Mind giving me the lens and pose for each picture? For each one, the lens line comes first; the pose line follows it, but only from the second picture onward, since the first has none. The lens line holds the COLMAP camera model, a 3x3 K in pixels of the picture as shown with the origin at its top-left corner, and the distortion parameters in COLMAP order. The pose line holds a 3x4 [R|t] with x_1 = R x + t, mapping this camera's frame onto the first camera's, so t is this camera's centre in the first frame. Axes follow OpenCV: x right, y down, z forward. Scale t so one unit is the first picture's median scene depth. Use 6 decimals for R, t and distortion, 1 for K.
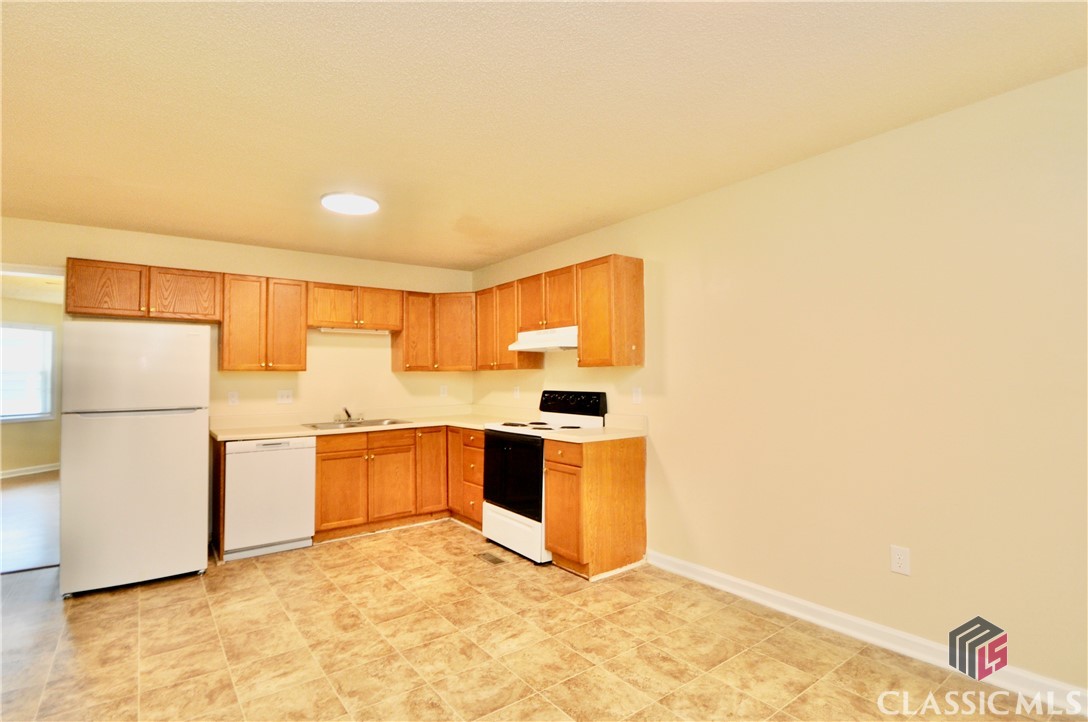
lens RADIAL K [[486.8, 0, 547.8], [0, 486.8, 361.1], [0, 0, 1]] dist [-0.011480, 0.000423]
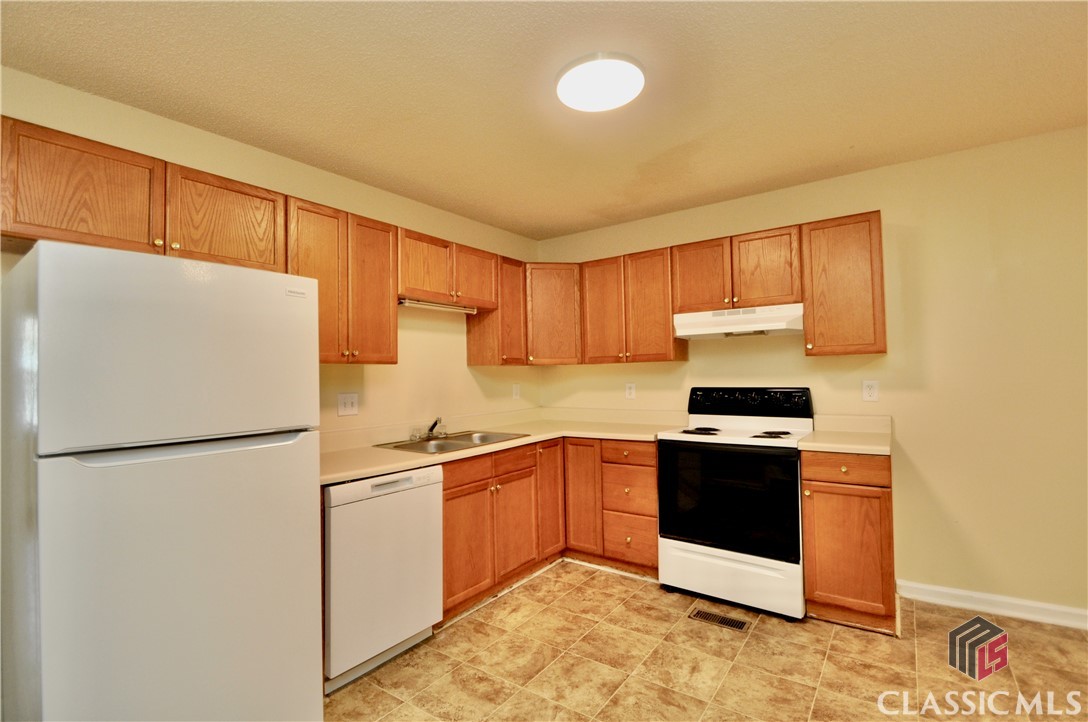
lens RADIAL K [[474.9, 0, 544.9], [0, 474.9, 360.3], [0, 0, 1]] dist [0.009130, -0.013970]
pose [[0.965804, -0.002672, 0.259258, -0.496971], [0.005910, 0.999914, -0.011710, 0.026198], [-0.259205, 0.012841, 0.965737, 0.347626]]
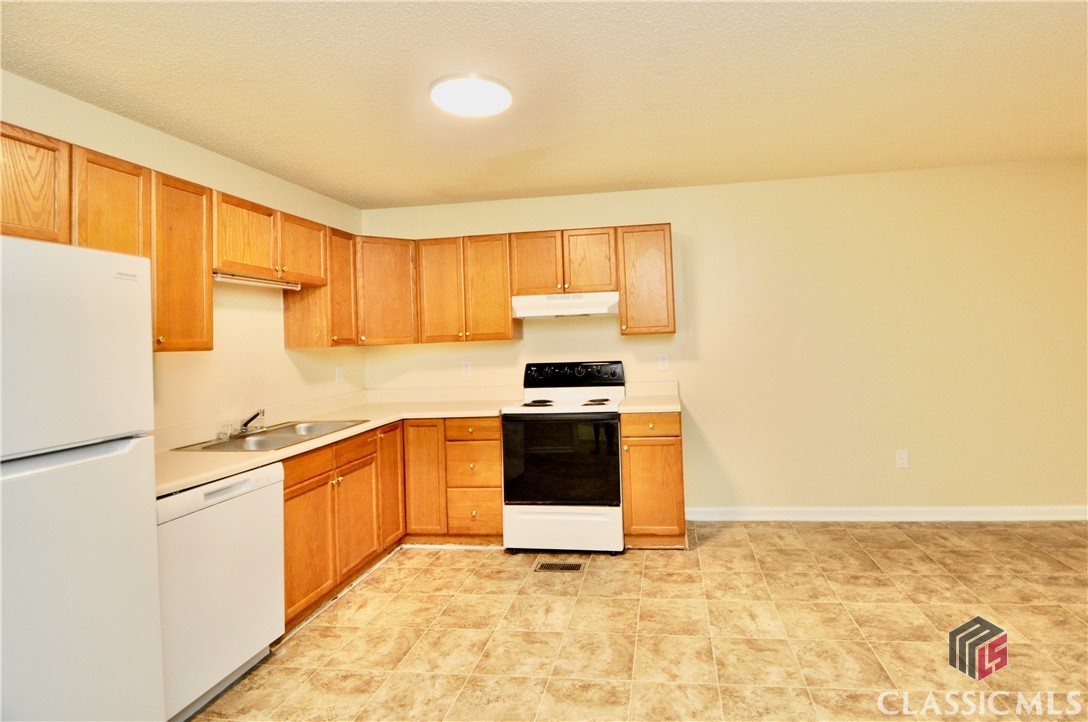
lens RADIAL K [[502.0, 0, 582.4], [0, 502.0, 323.3], [0, 0, 1]] dist [-0.005516, -0.004835]
pose [[0.741193, 0.001336, 0.671290, -0.598664], [0.017407, 0.999623, -0.021210, 0.010300], [-0.671066, 0.027406, 0.740891, 0.304077]]
